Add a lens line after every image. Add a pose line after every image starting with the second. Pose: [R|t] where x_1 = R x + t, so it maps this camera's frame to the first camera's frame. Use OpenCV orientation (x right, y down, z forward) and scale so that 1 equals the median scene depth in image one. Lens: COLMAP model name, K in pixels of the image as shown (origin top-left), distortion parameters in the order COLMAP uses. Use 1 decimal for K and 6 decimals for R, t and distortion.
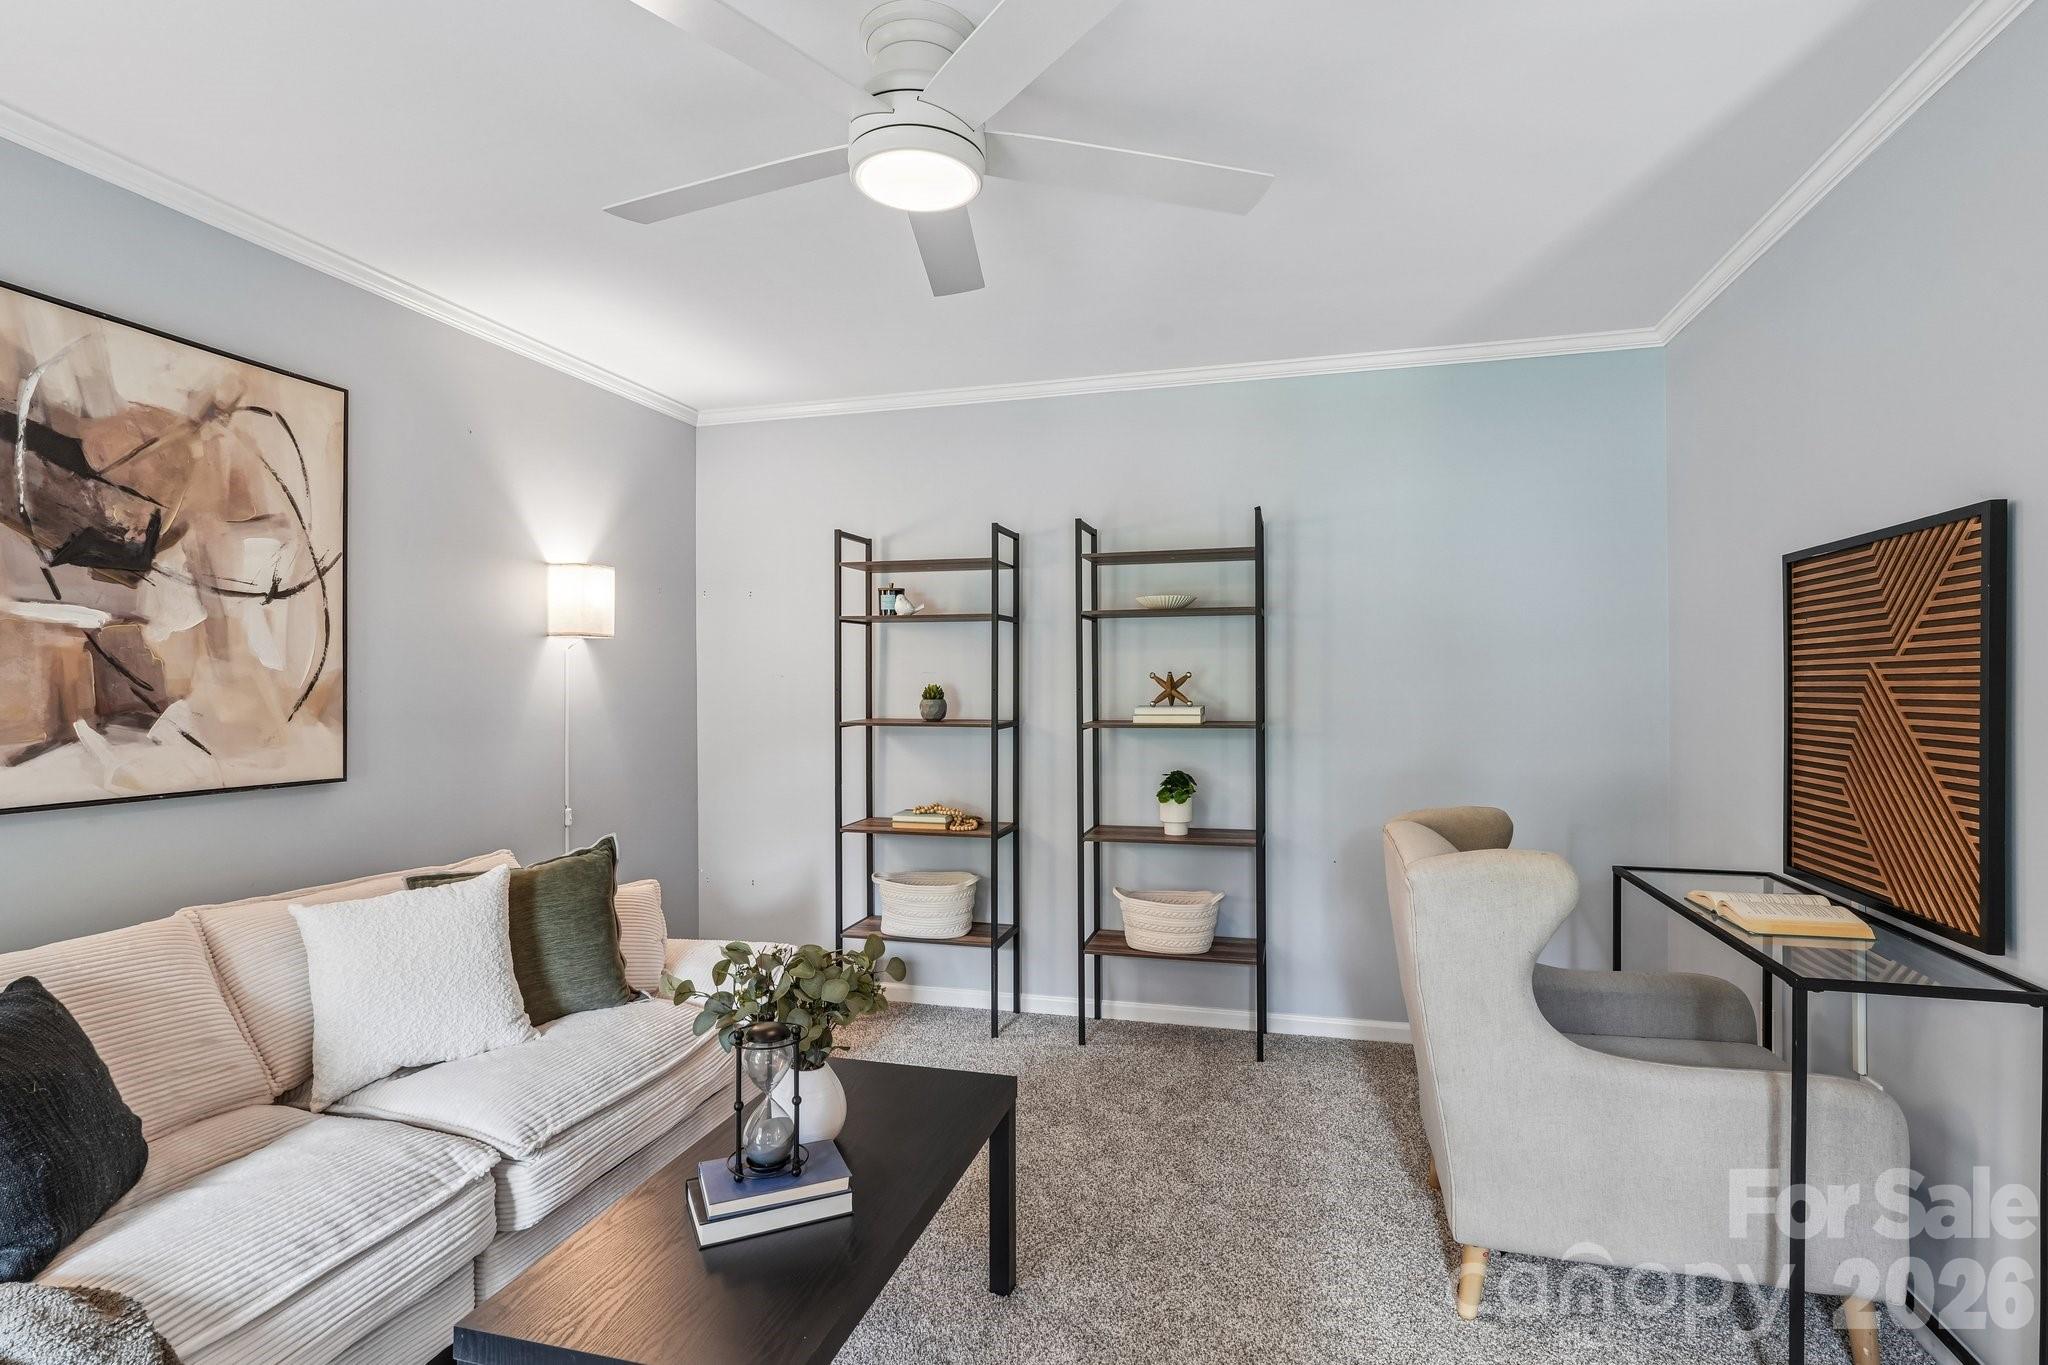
lens RADIAL K [[1021.3, 0, 1031.0], [0, 1021.3, 683.6], [0, 0, 1]] dist [-0.000344, 0.000097]
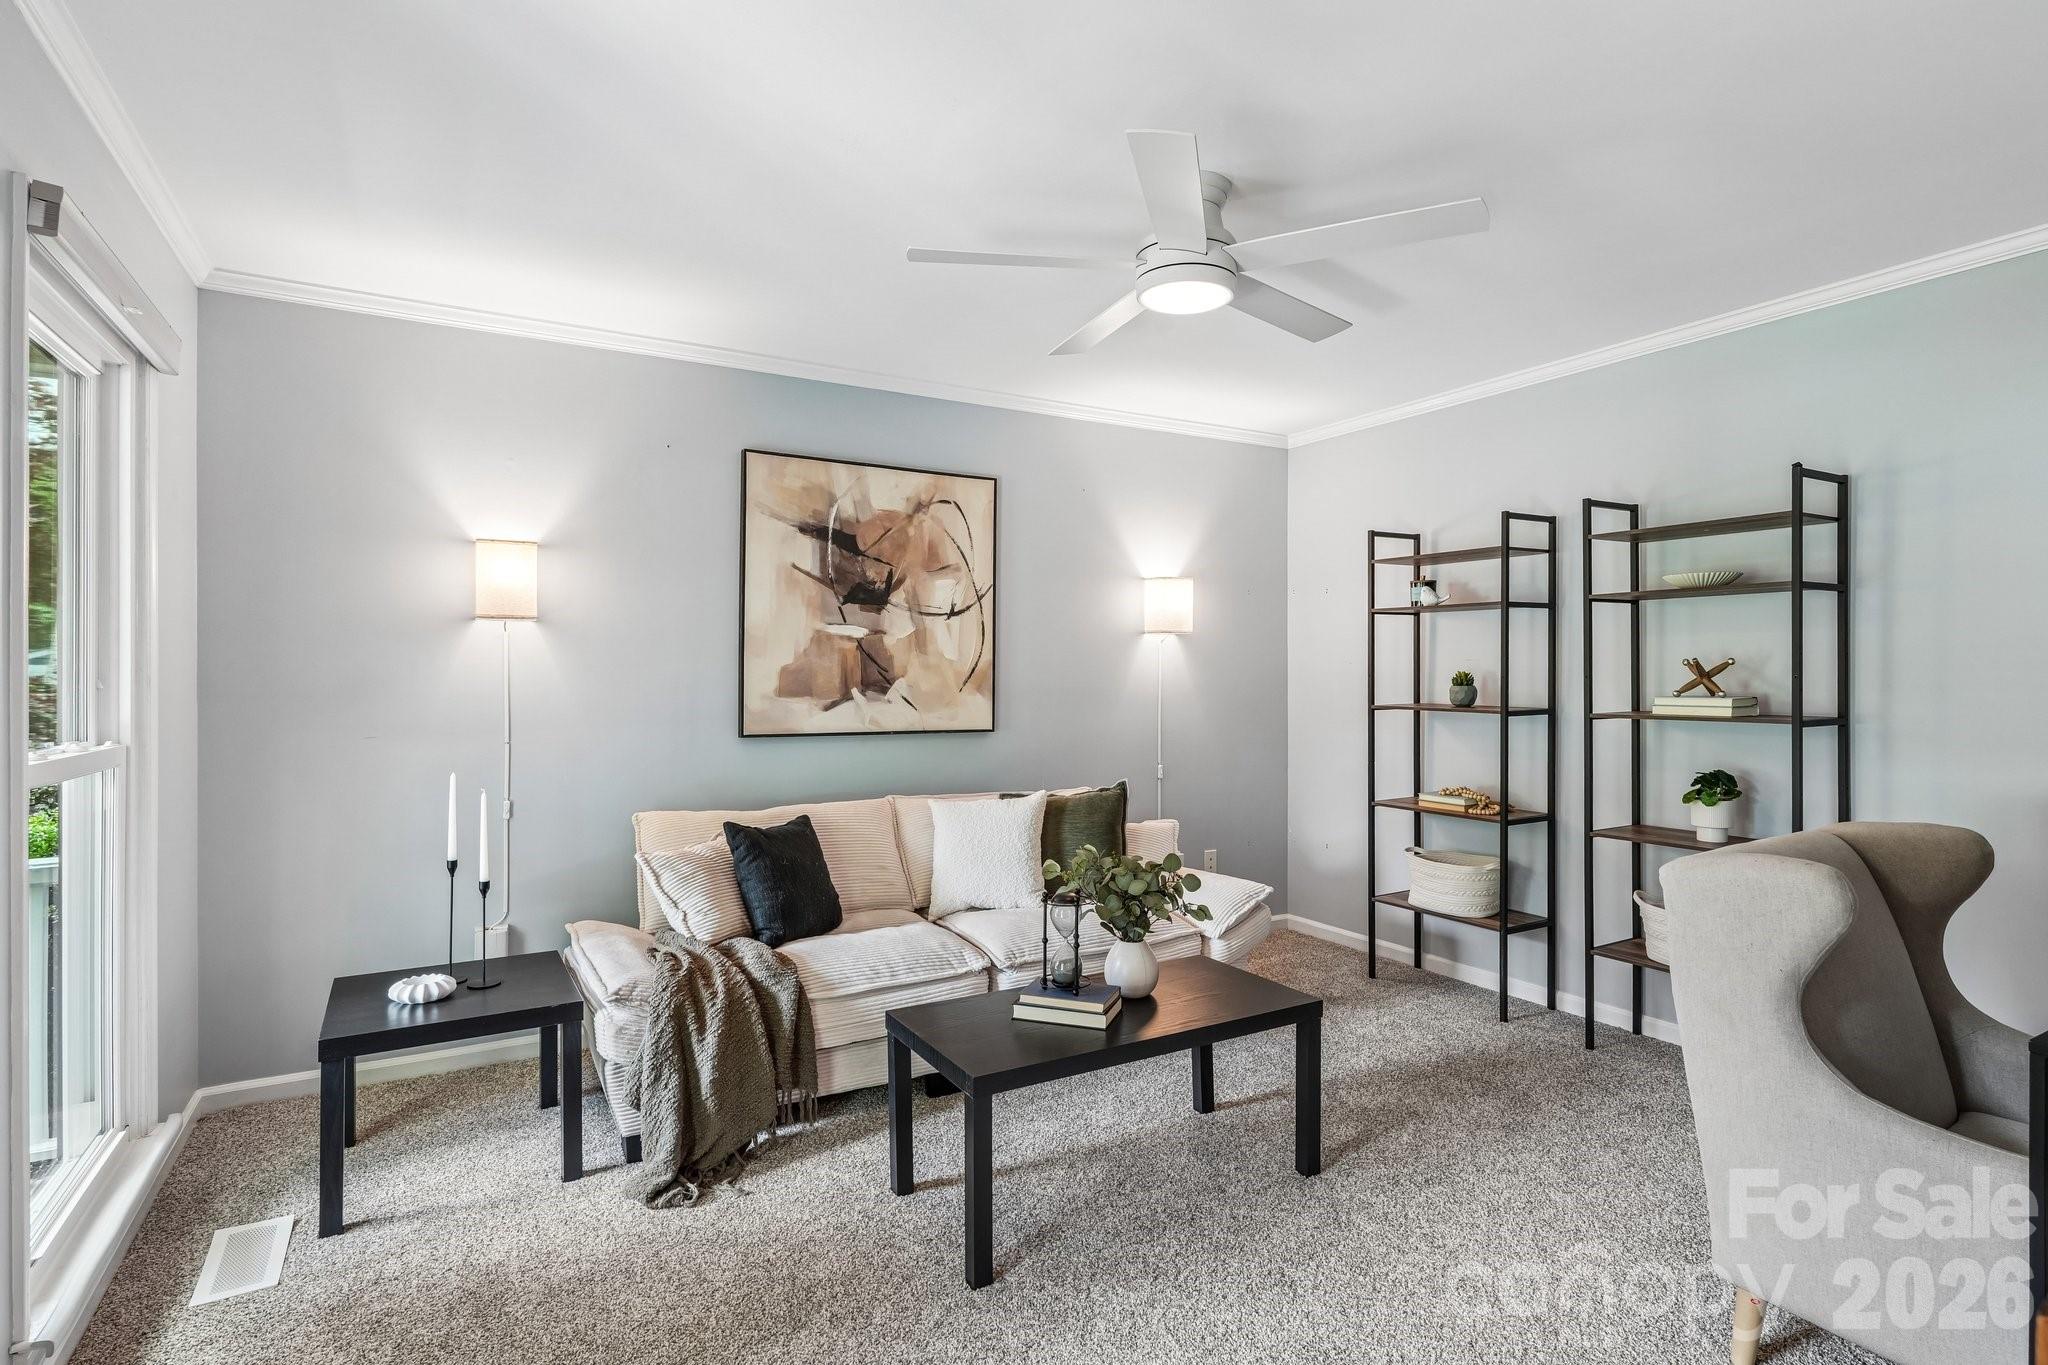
lens RADIAL K [[1021.3, 0, 1002.5], [0, 1021.3, 674.9], [0, 0, 1]] dist [-0.000344, 0.000097]
pose [[0.702391, 0.007234, -0.711754, 0.444710], [-0.003439, 0.999971, 0.006769, -0.001031], [0.711783, -0.002307, 0.702396, -0.079338]]
